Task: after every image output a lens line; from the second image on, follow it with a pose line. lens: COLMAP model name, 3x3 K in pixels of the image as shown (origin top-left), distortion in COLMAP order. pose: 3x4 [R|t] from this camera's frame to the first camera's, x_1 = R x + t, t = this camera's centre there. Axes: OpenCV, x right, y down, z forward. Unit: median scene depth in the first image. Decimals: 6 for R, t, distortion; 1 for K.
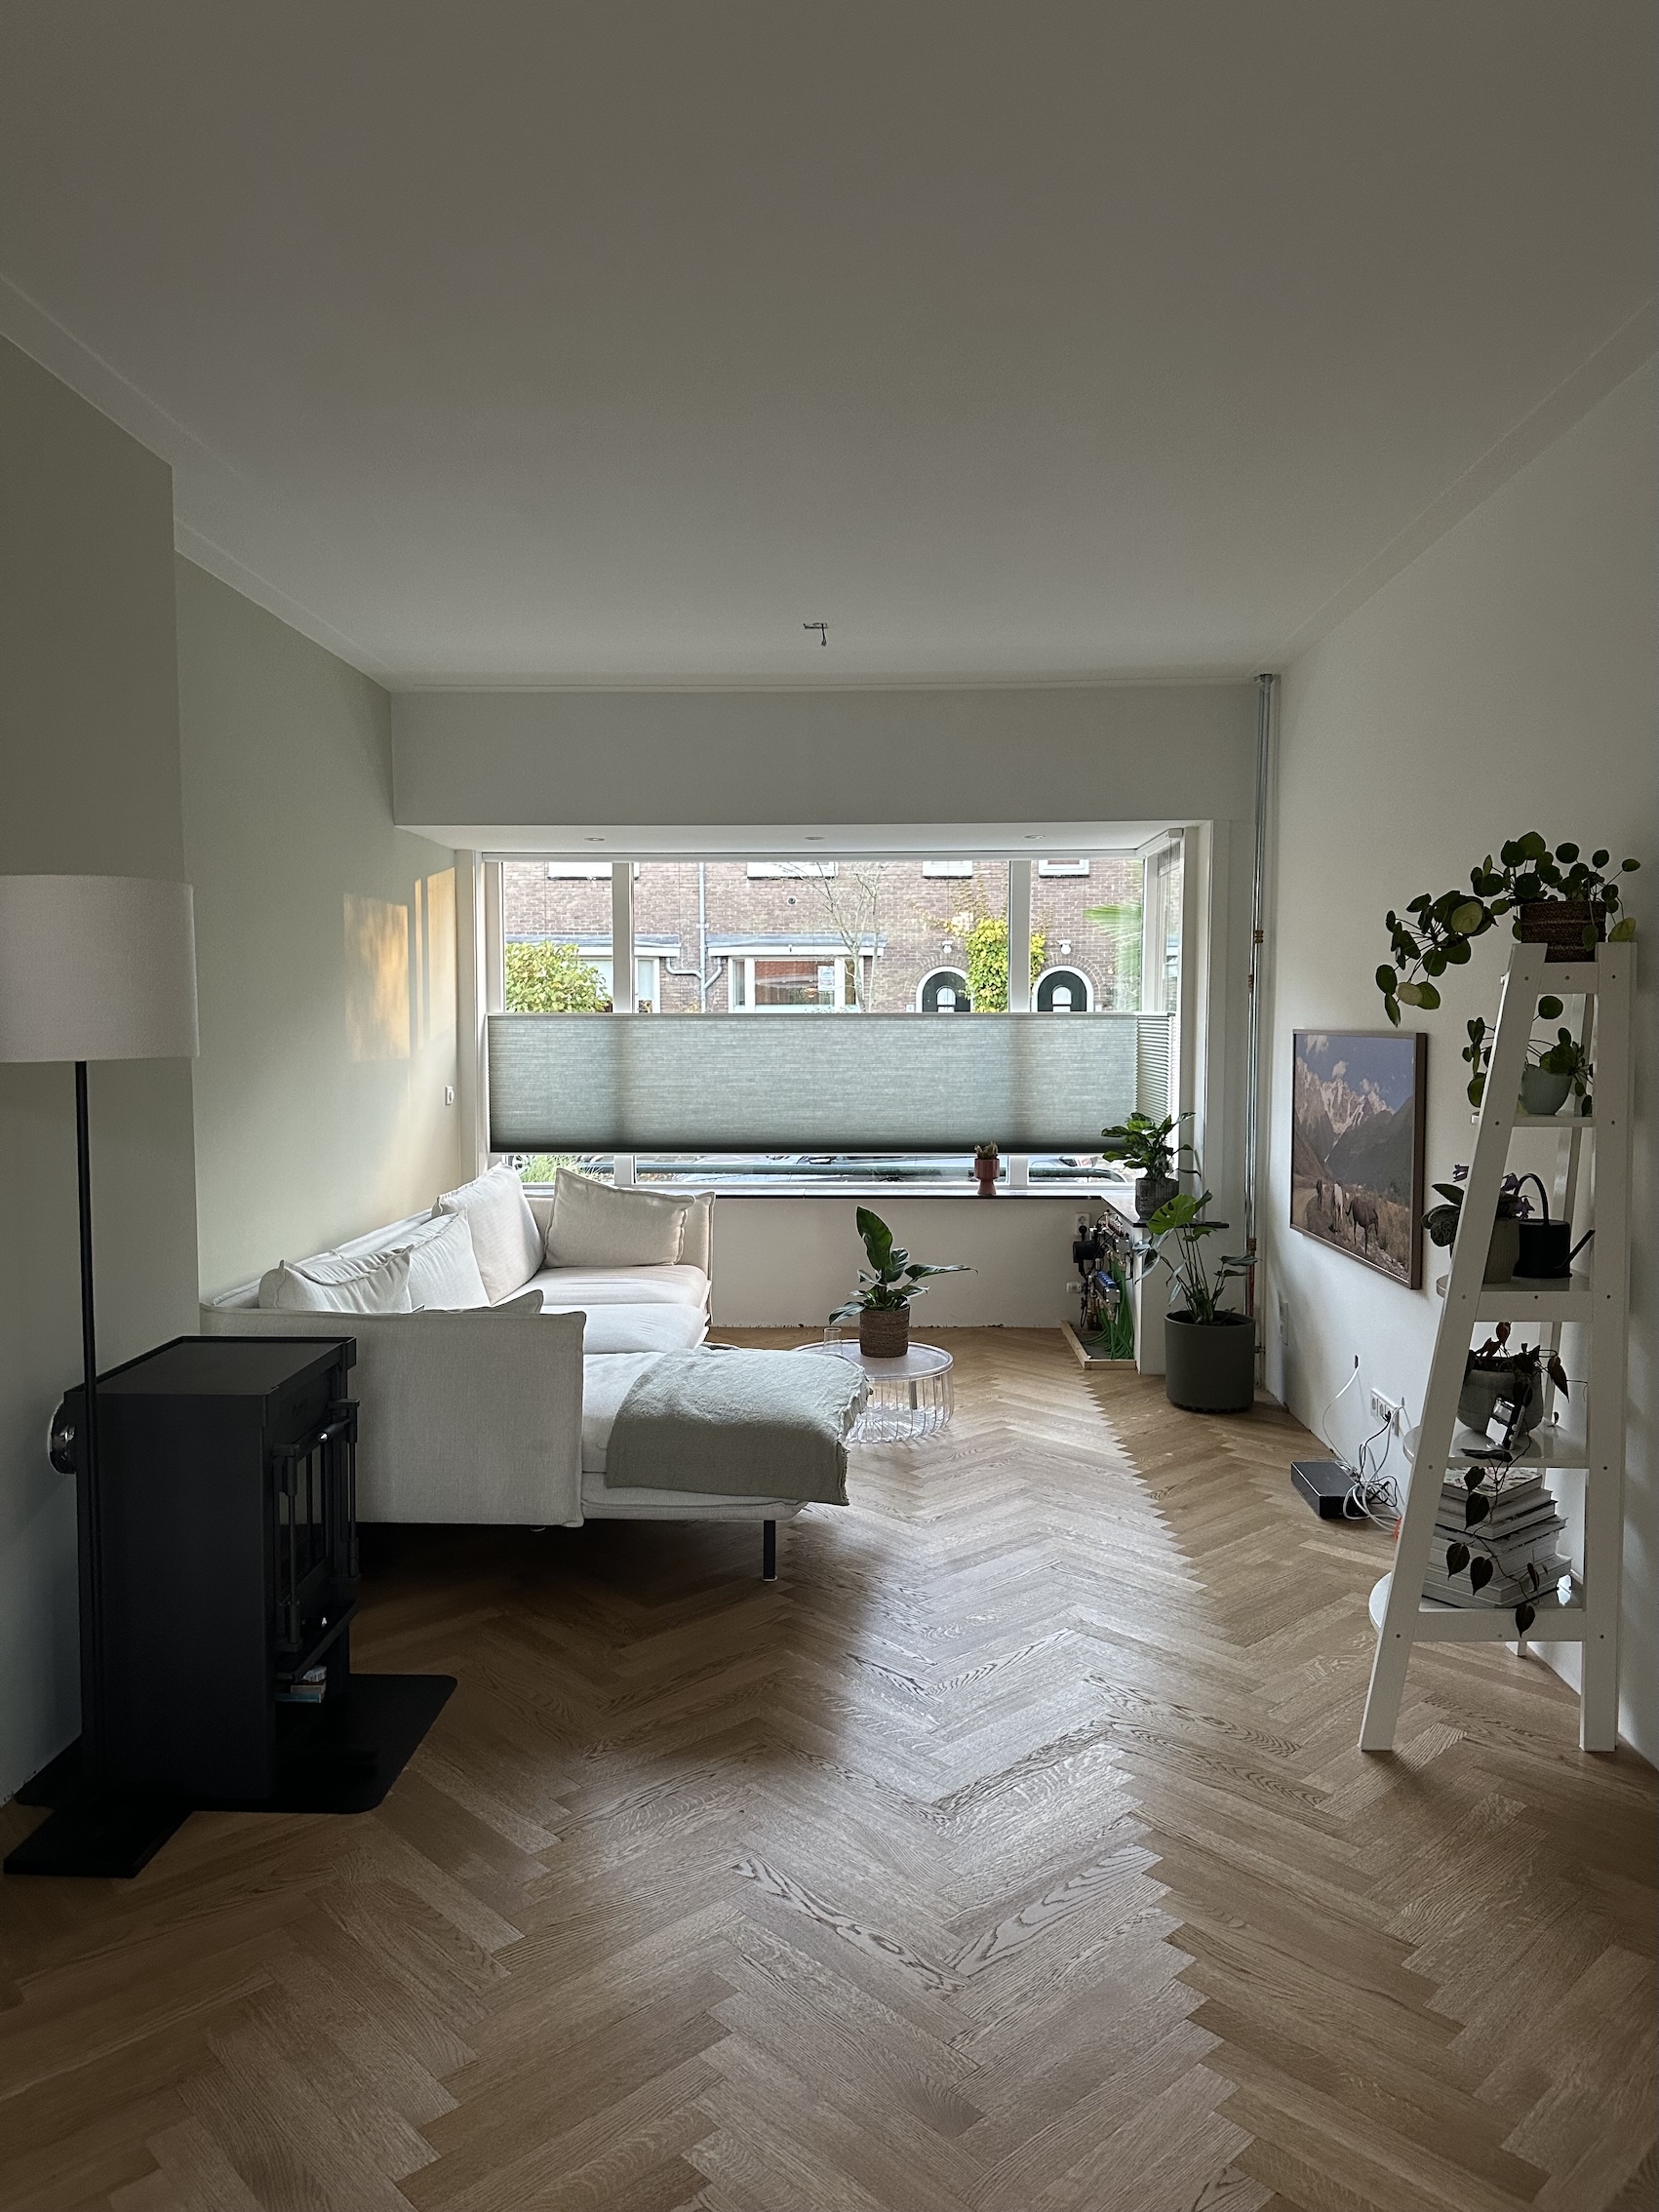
lens RADIAL K [[1546.1, 0, 825.3], [0, 1546.1, 1105.4], [0, 0, 1]] dist [-0.070607, -0.001909]
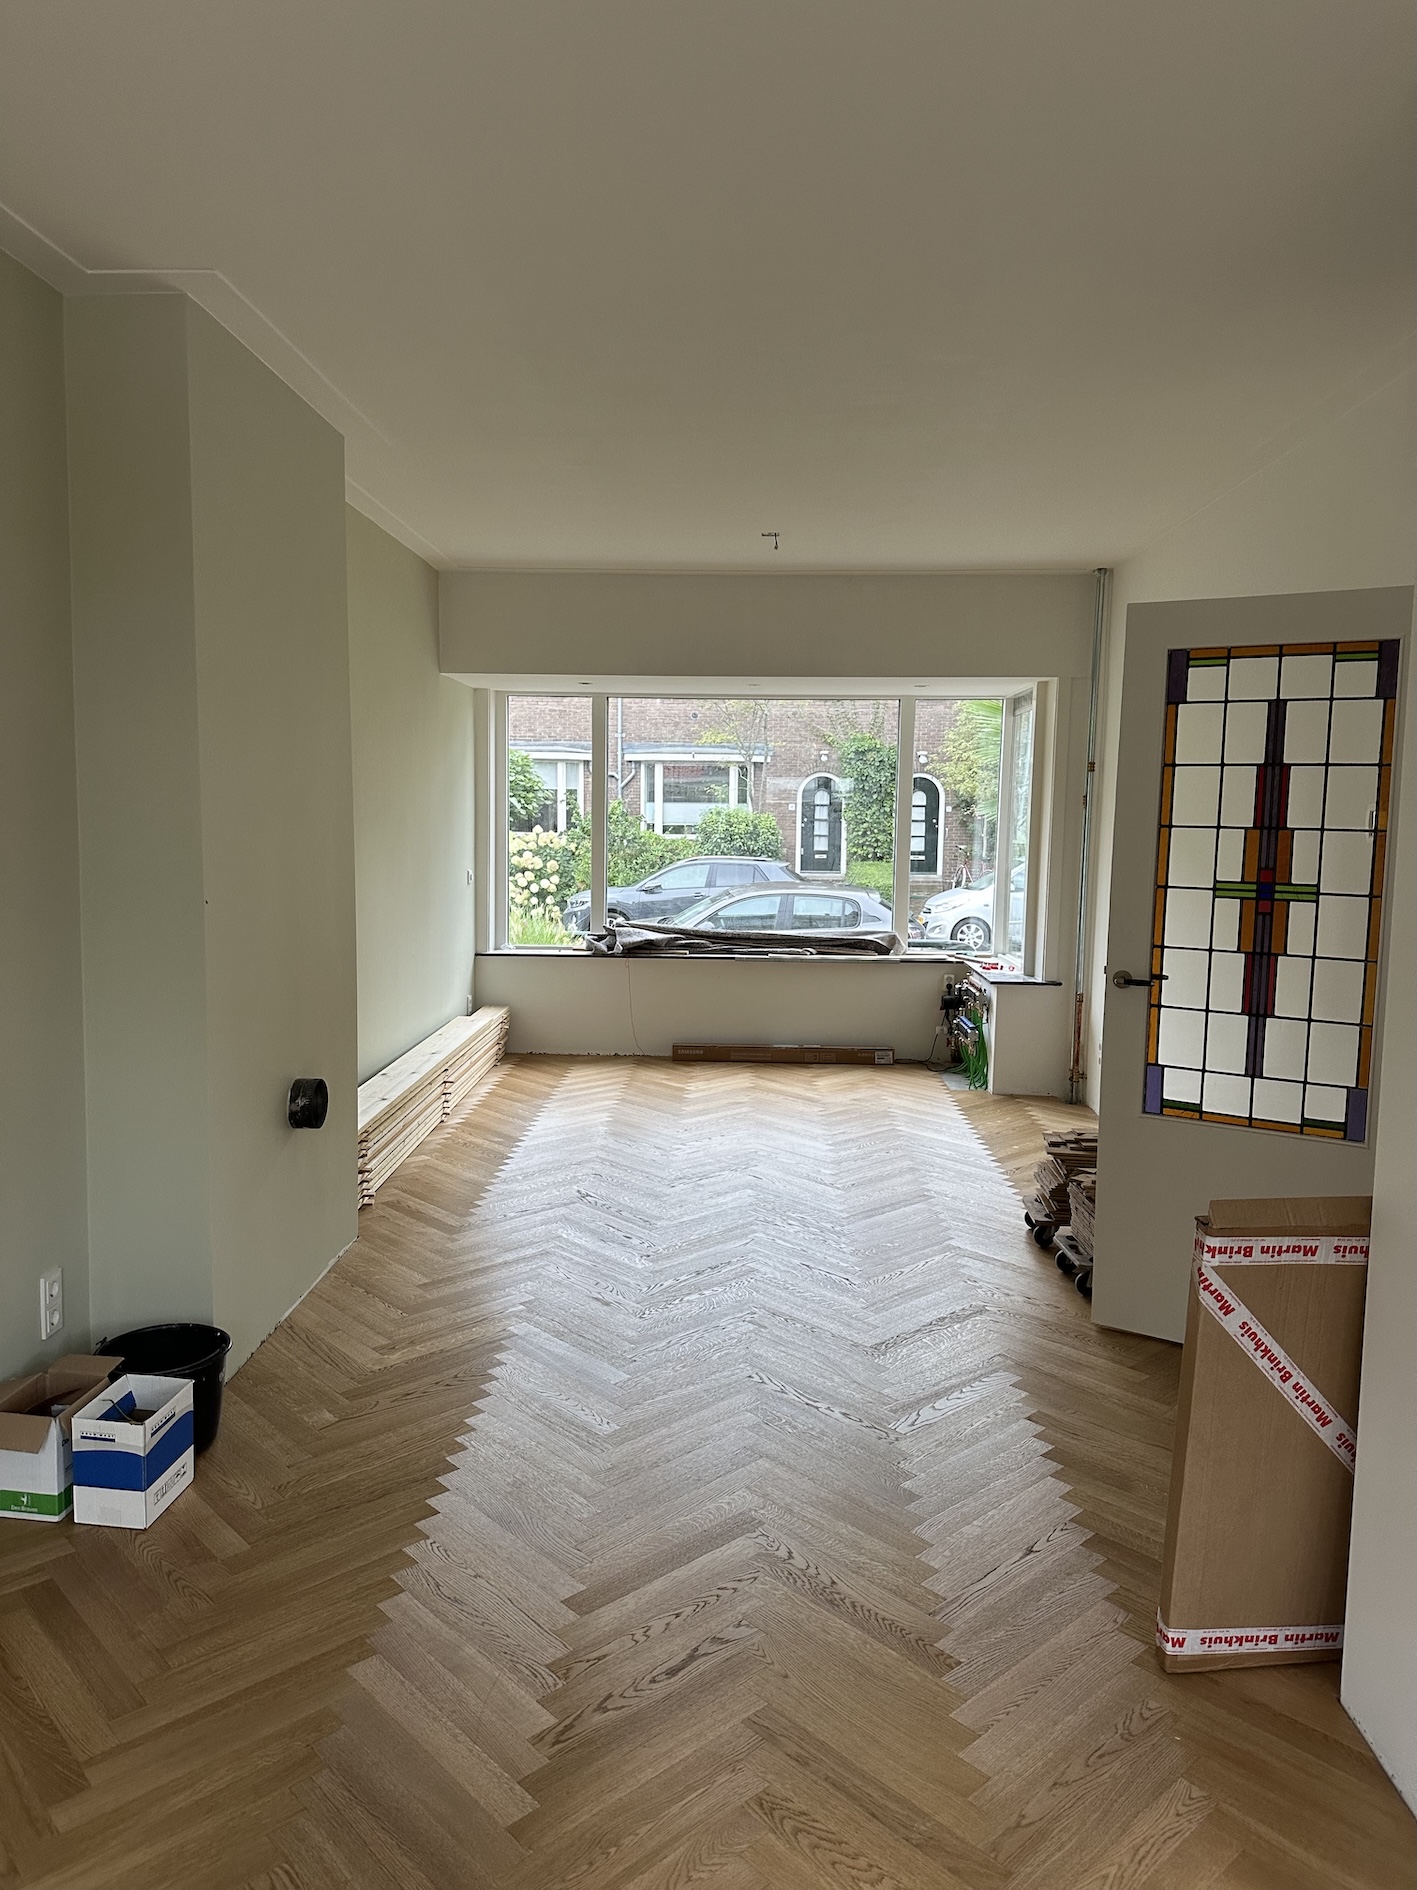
lens RADIAL K [[1321.0, 0, 674.6], [0, 1321.0, 957.3], [0, 0, 1]] dist [-0.070607, -0.001909]
pose [[0.999627, 0.015501, -0.022476, -0.089612], [-0.014260, 0.998419, 0.054369, -0.003060], [0.023283, -0.054028, 0.998268, -0.263751]]
